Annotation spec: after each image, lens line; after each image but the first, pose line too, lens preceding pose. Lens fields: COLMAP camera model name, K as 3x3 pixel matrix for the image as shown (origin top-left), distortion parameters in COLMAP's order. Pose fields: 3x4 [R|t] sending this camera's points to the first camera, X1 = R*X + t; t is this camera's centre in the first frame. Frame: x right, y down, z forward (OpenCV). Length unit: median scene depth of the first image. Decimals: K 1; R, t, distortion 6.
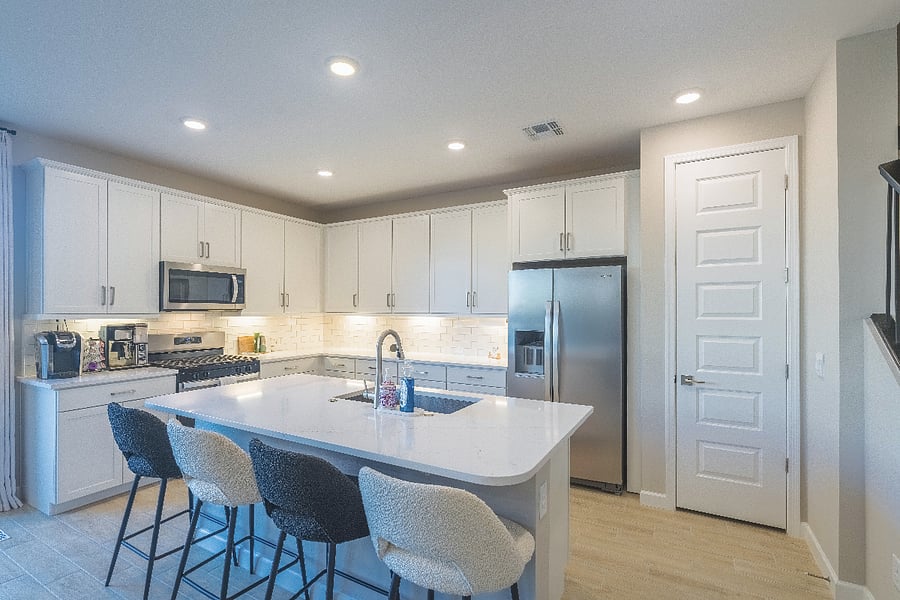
lens RADIAL K [[420.6, 0, 449.0], [0, 420.6, 309.7], [0, 0, 1]] dist [-0.000797, -0.000084]
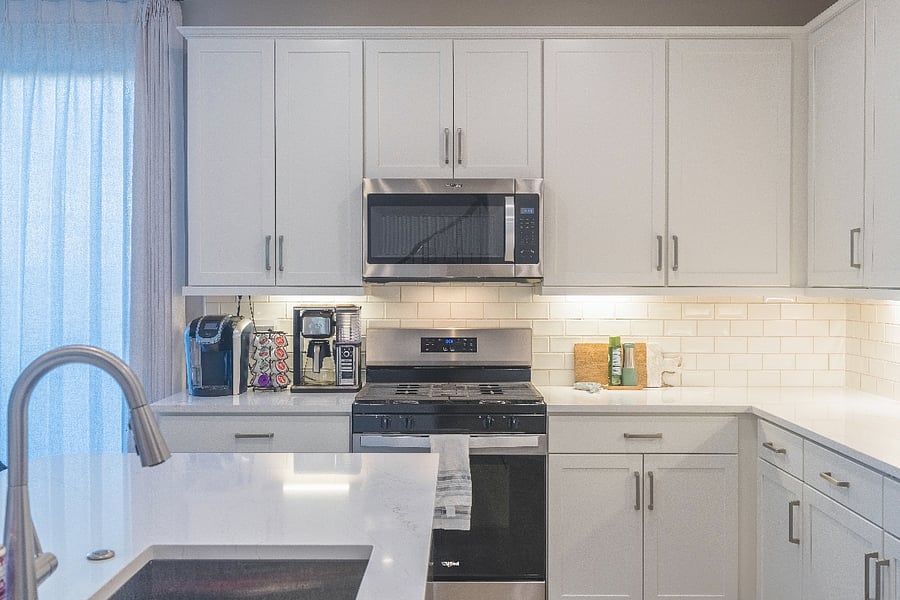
lens RADIAL K [[946.8, 0, 450.0], [0, 946.8, 300.0], [0, 0, 1]] dist [-0.001279, 0.004369]
pose [[0.477687, 0.018763, -0.878330, 0.346753], [0.001844, 0.999748, 0.022359, 0.000347], [0.878528, -0.012300, 0.477532, 0.579074]]
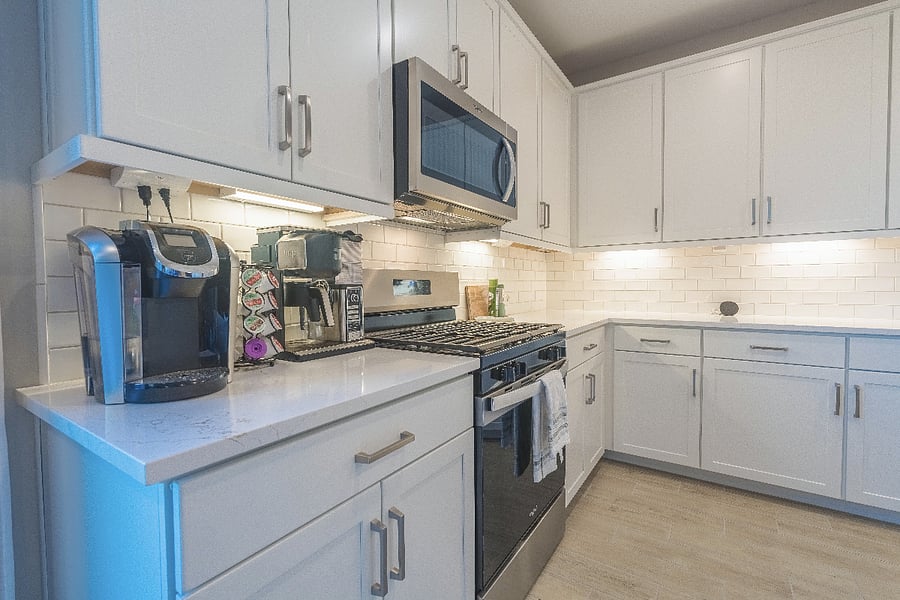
lens RADIAL K [[407.9, 0, 450.0], [0, 407.9, 300.0], [0, 0, 1]] dist [-0.004580, -0.000287]
pose [[0.996780, -0.008287, -0.079752, -0.631940], [0.011140, 0.999311, 0.035404, 0.082986], [0.079403, -0.036179, 0.996186, 0.660791]]
